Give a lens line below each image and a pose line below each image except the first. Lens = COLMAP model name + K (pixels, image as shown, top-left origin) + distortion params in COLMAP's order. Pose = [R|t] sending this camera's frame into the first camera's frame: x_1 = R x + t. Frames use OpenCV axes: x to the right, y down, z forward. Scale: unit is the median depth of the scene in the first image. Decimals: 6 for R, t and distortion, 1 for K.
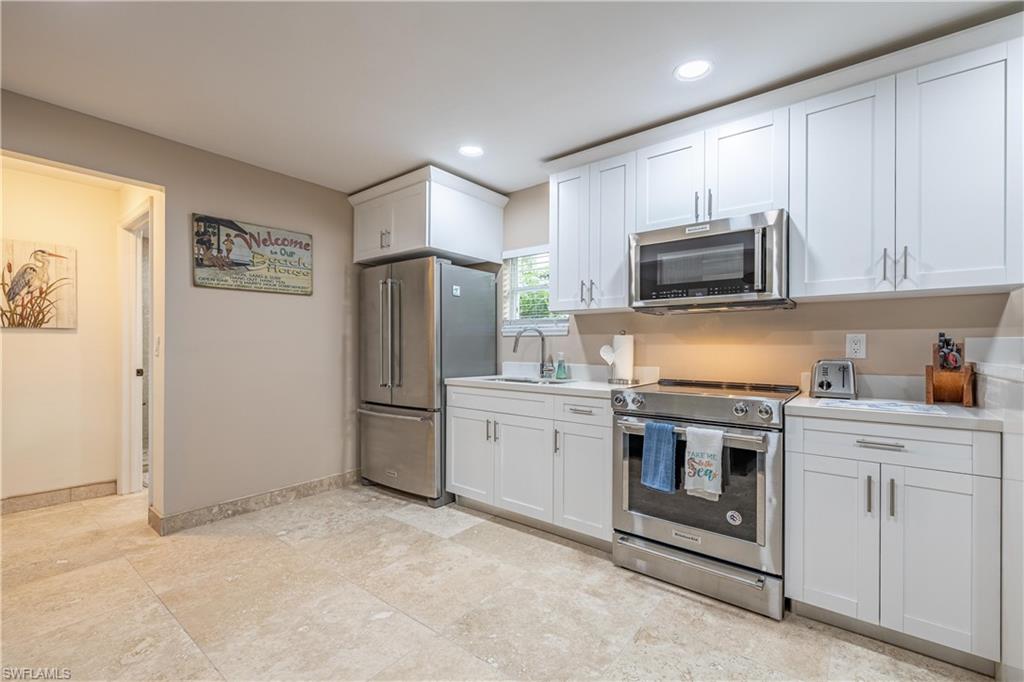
lens RADIAL K [[438.2, 0, 513.3], [0, 438.2, 347.0], [0, 0, 1]] dist [0.001150, -0.000313]
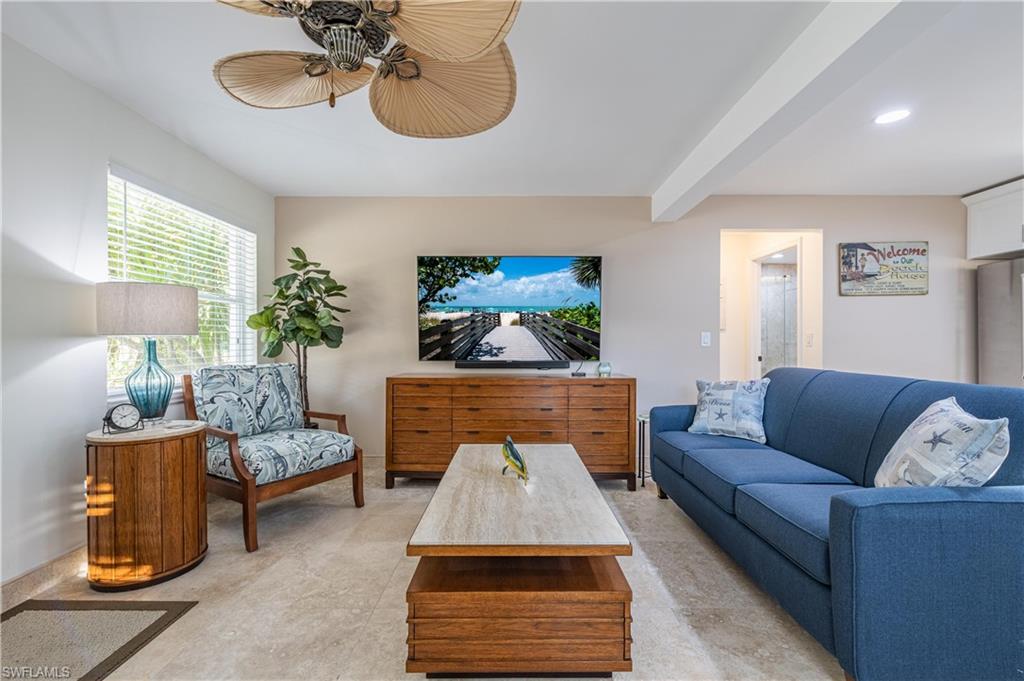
lens RADIAL K [[436.2, 0, 515.1], [0, 436.2, 343.0], [0, 0, 1]] dist [0.001658, -0.000025]
pose [[0.620876, -0.004909, -0.783893, -0.281439], [0.002258, 0.999987, -0.004474, 0.012798], [0.783905, 0.001008, 0.620880, -0.639947]]
